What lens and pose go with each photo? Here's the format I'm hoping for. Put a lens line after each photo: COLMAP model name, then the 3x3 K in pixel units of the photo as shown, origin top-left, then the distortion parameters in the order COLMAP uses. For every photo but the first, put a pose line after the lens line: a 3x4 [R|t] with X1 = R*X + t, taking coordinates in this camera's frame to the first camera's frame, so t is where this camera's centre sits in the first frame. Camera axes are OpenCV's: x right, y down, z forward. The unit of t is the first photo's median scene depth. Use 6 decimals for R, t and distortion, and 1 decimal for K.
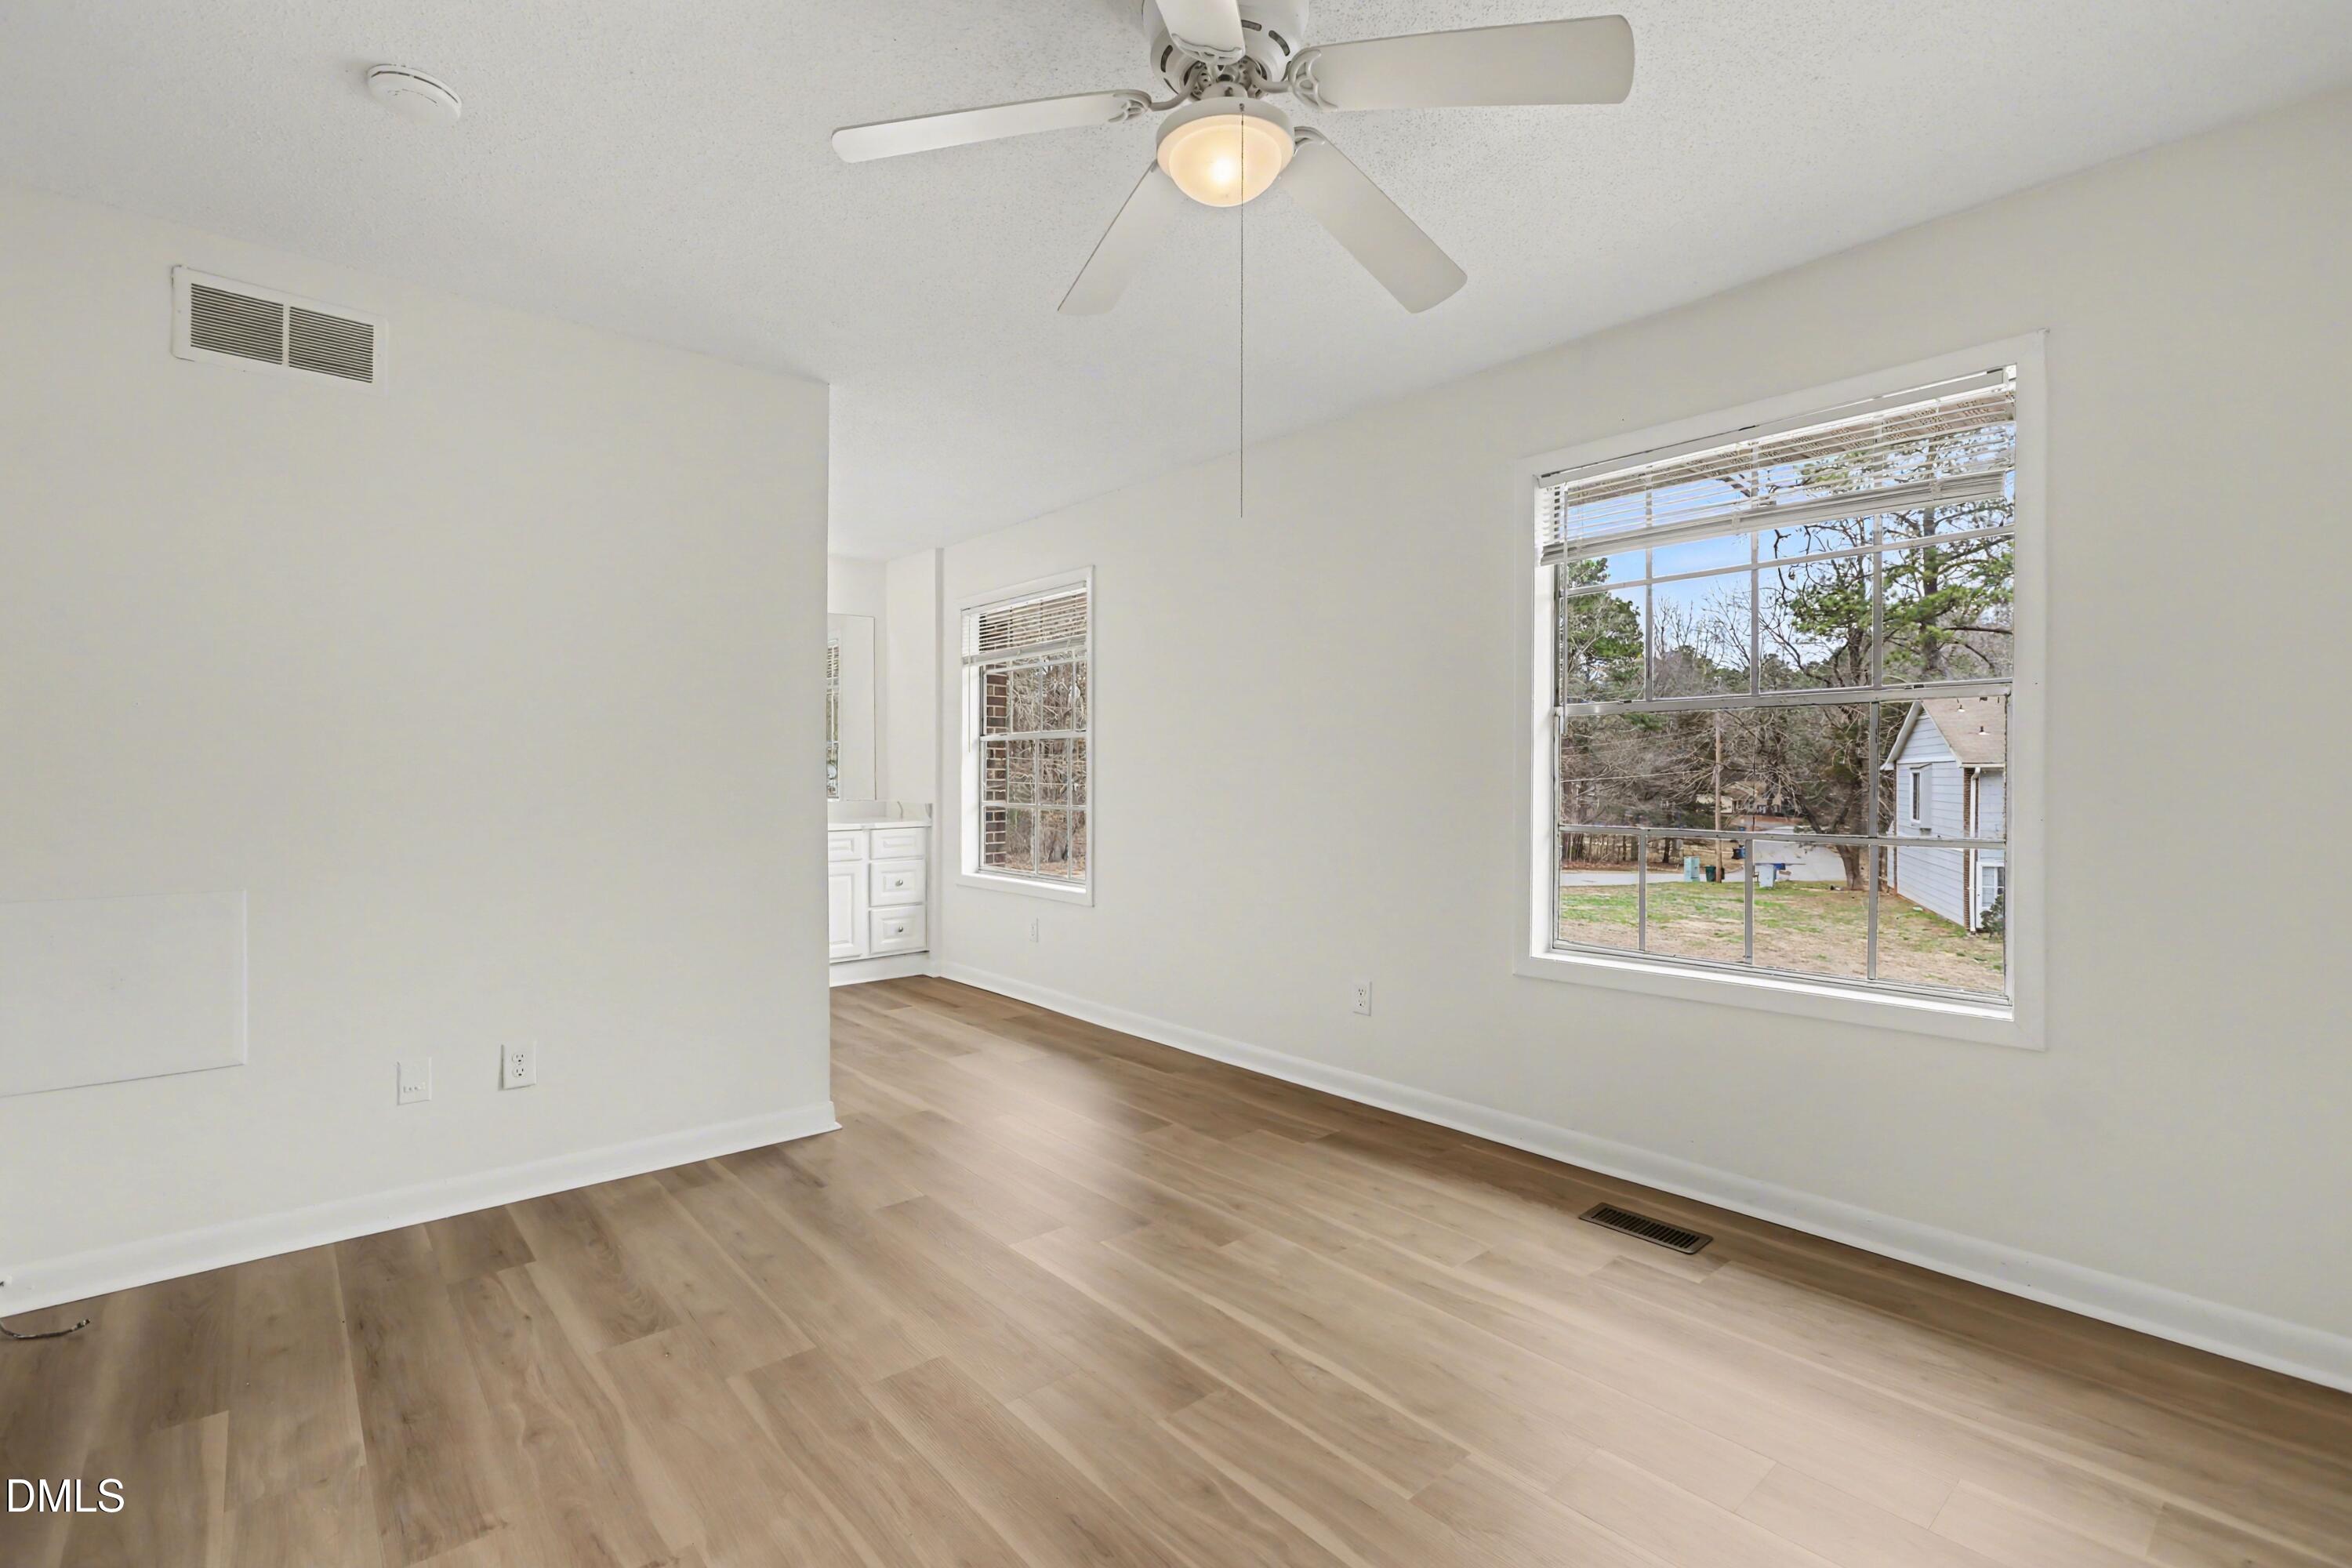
lens RADIAL K [[1058.0, 0, 1160.9], [0, 1058.0, 761.8], [0, 0, 1]] dist [-0.004134, -0.000480]
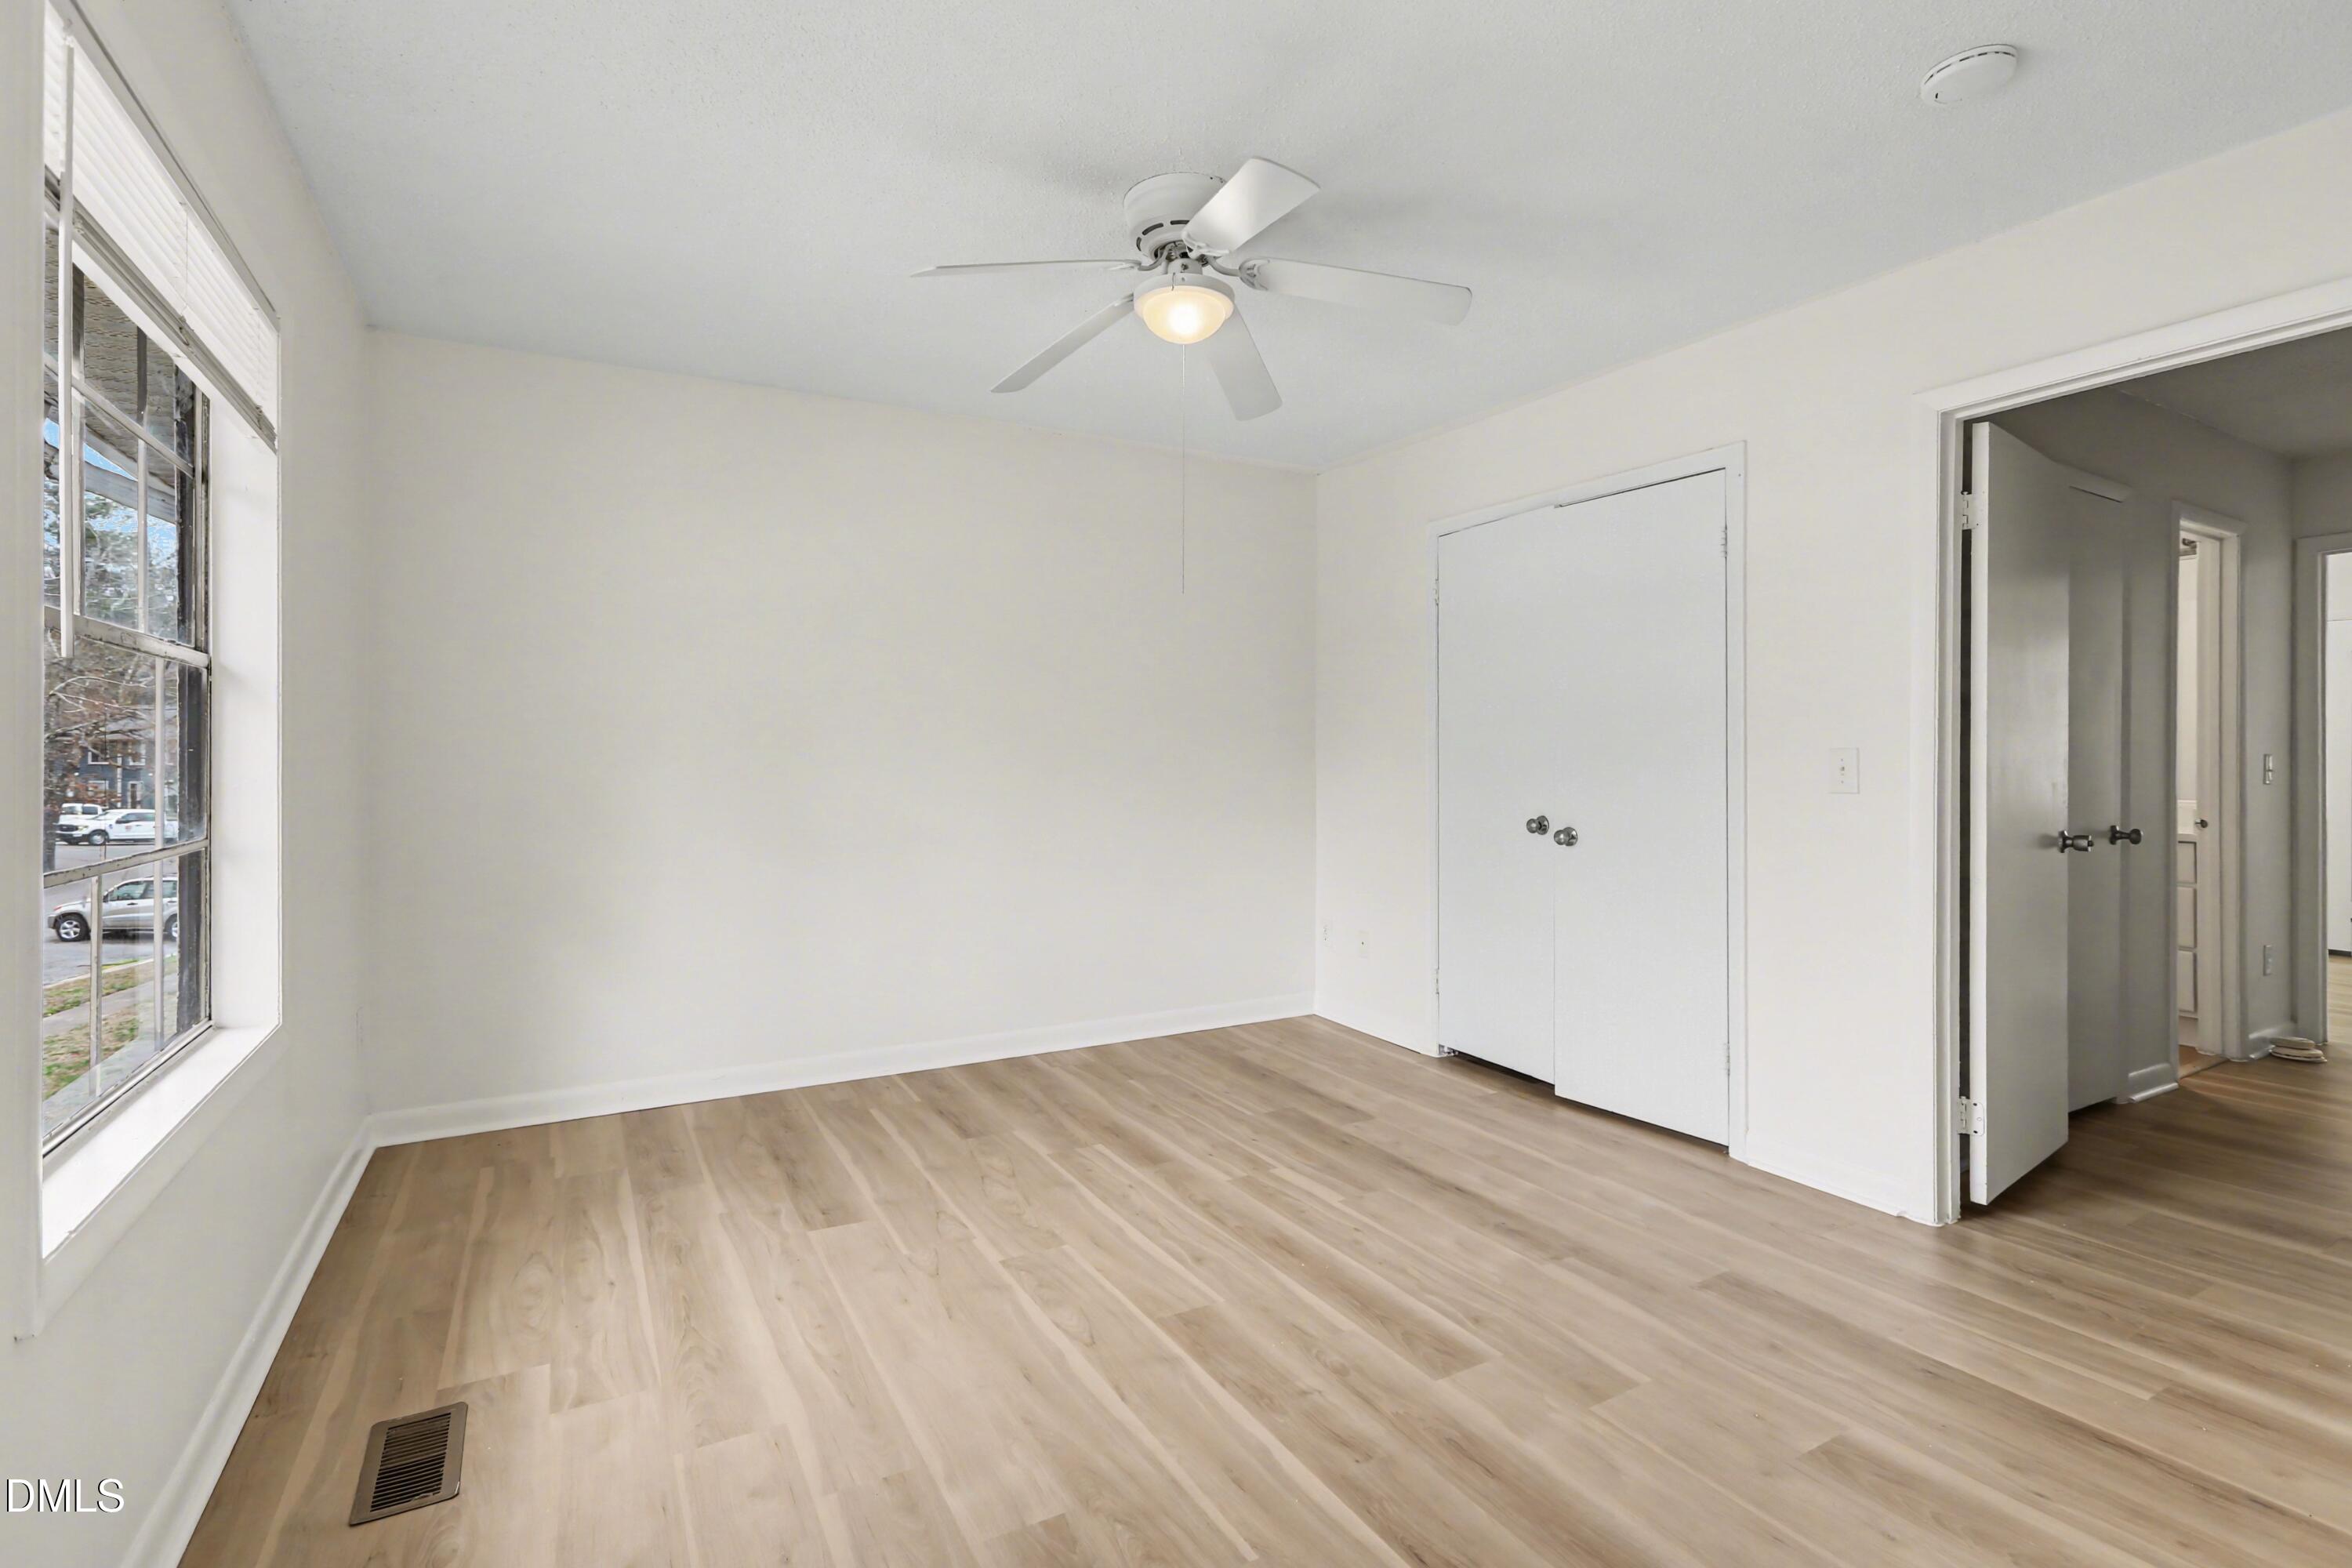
lens RADIAL K [[1058.0, 0, 1160.9], [0, 1058.0, 761.8], [0, 0, 1]] dist [-0.004134, -0.000480]
pose [[-0.981787, -0.000117, 0.189985, -0.145681], [-0.002617, 0.999913, -0.012907, 0.026499], [-0.189967, -0.013169, -0.981702, 1.978950]]
